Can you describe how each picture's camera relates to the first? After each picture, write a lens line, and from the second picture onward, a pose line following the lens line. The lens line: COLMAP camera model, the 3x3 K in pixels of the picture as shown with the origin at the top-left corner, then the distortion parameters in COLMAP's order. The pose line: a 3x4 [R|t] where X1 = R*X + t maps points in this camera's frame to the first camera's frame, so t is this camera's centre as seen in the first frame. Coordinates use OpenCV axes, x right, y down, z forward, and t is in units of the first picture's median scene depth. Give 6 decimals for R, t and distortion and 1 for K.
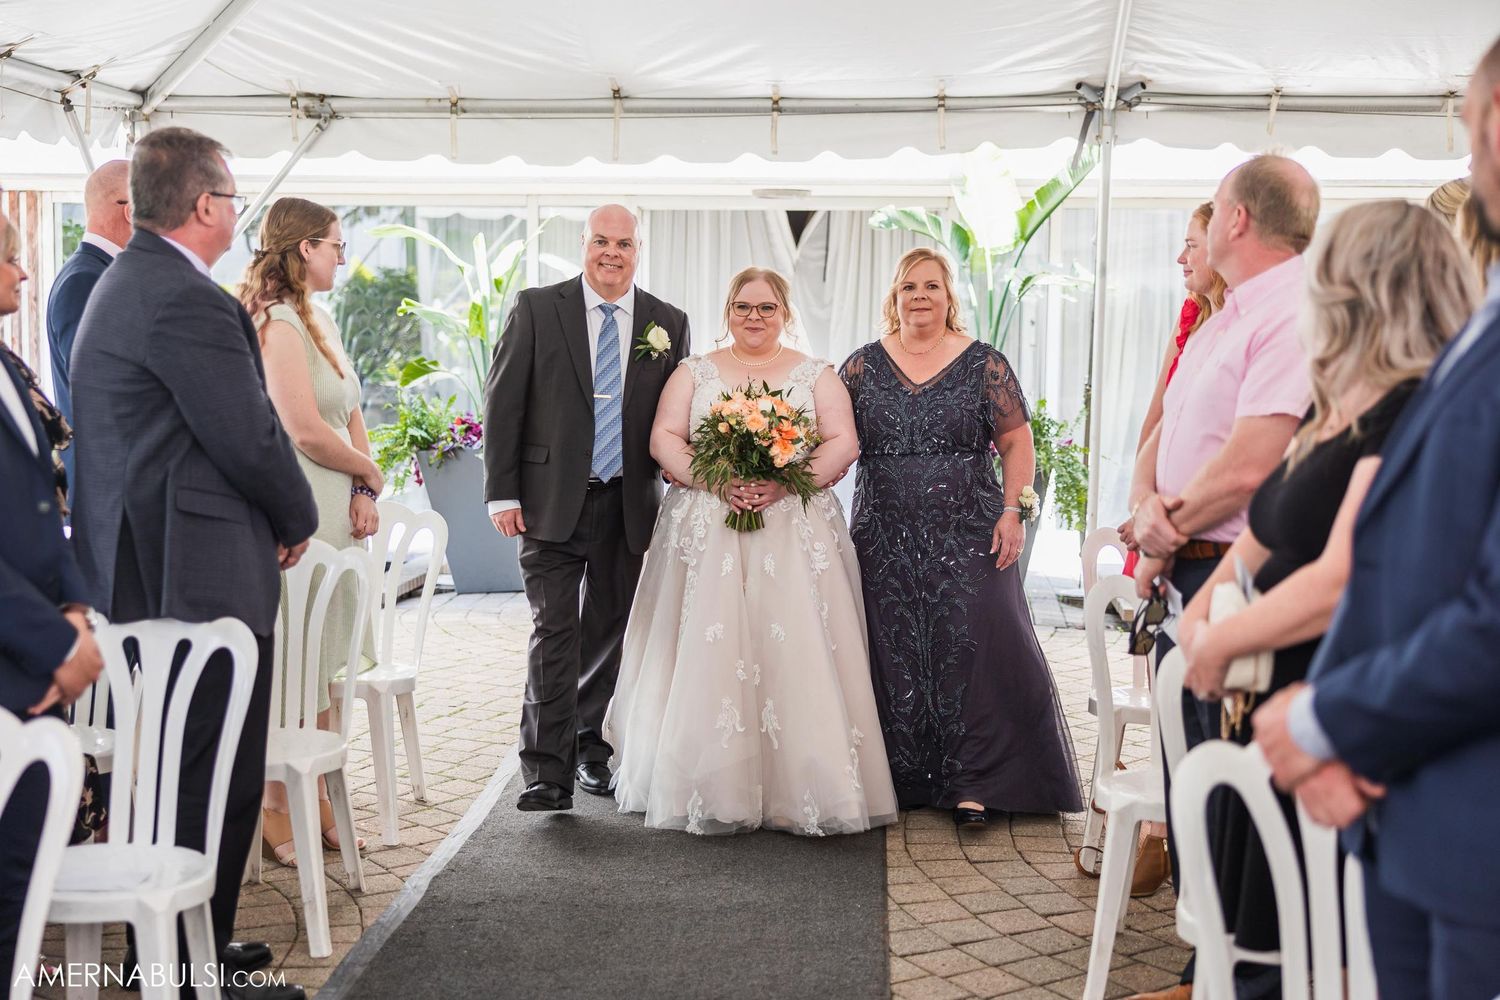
lens RADIAL K [[2009.8, 0, 750.1], [0, 2009.8, 503.5], [0, 0, 1]] dist [0.020944, 0.000000]
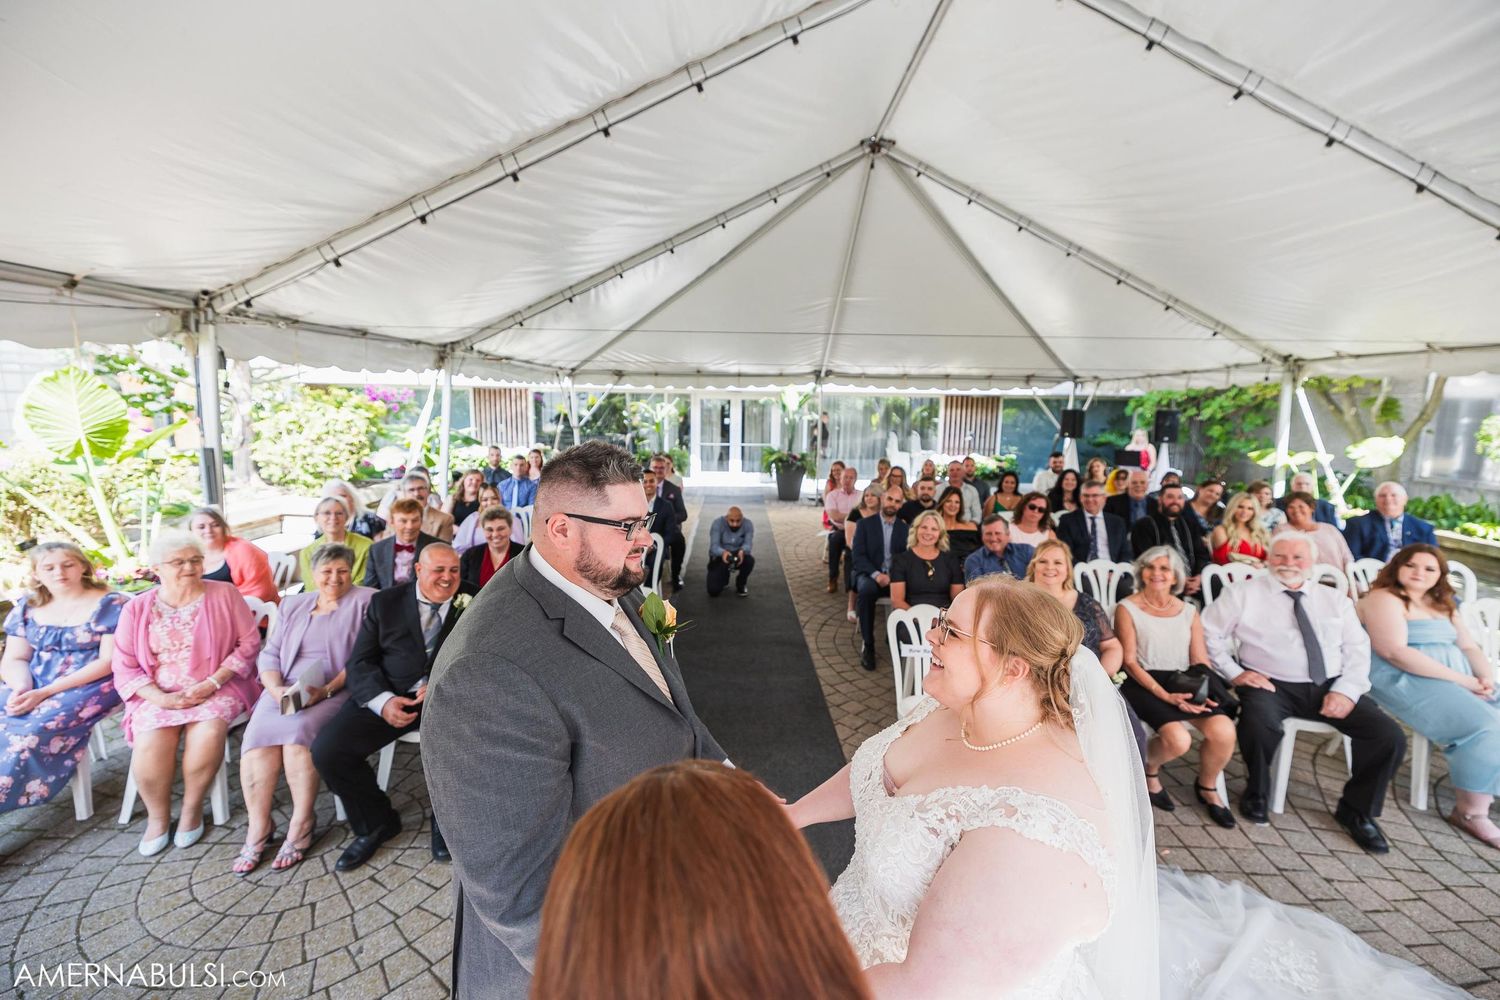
lens RADIAL K [[658.6, 0, 754.9], [0, 658.6, 512.7], [0, 0, 1]] dist [0.000880, -0.000925]
pose [[0.994878, -0.013273, 0.100213, -0.088052], [0.005057, 0.996636, 0.081803, -0.034083], [-0.100961, -0.080877, 0.991598, -0.299160]]
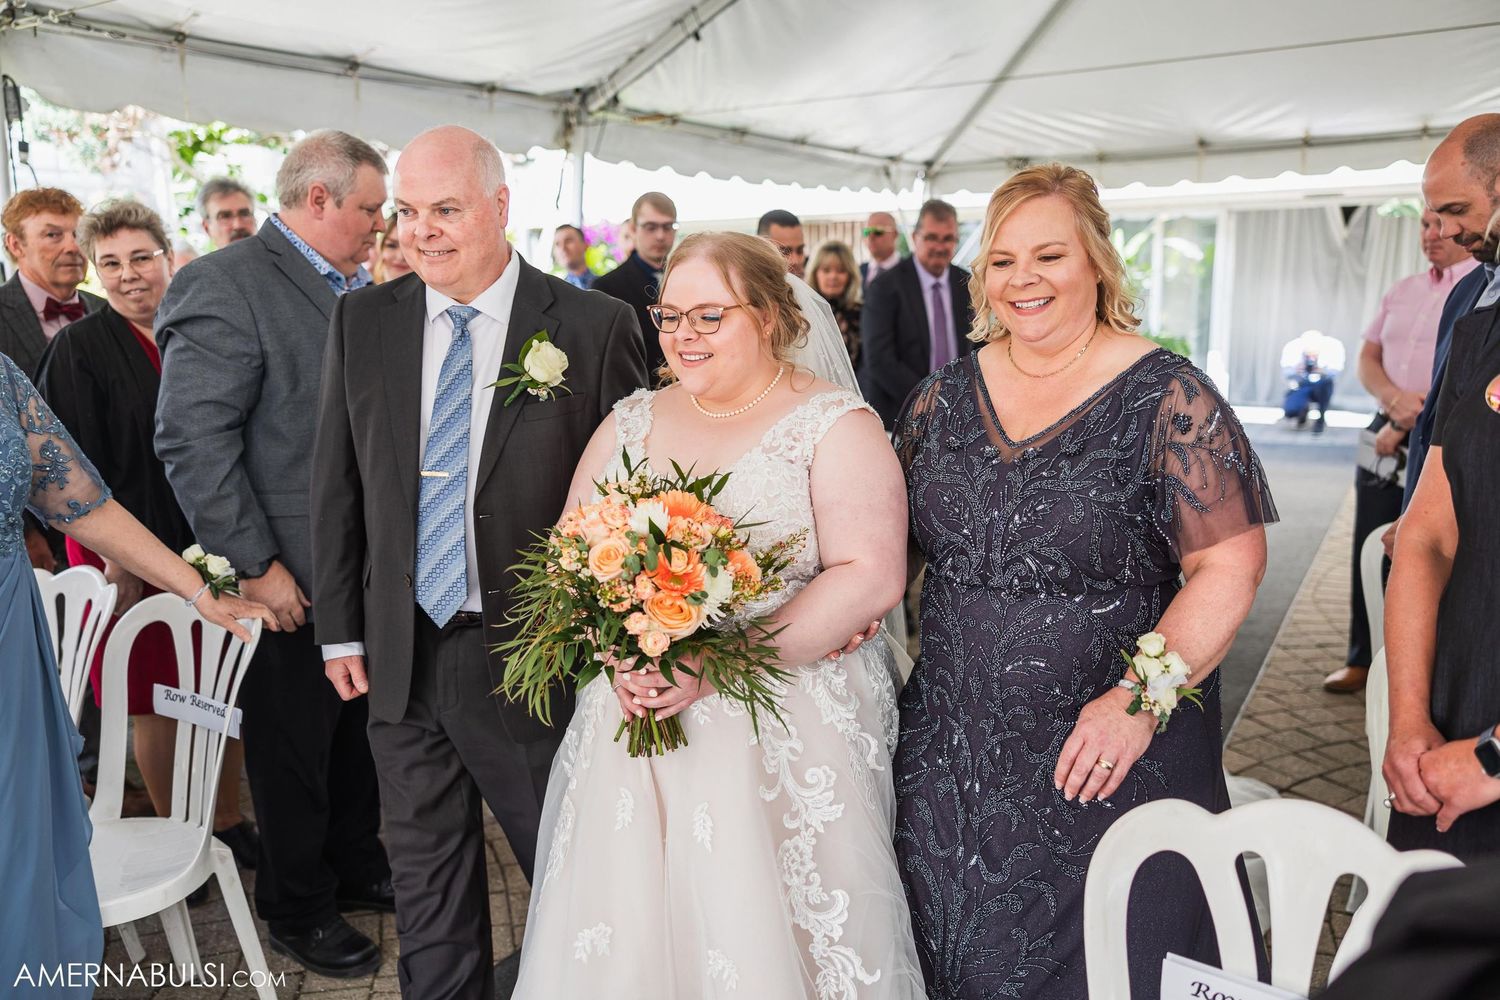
lens RADIAL K [[1205.4, 0, 742.0], [0, 1205.4, 503.1], [0, 0, 1]] dist [0.013237, 0.006292]
pose [[0.887520, 0.058655, -0.457021, 0.070637], [-0.016094, 0.995205, 0.096474, 0.001853], [0.460489, -0.078267, 0.884208, -0.080807]]
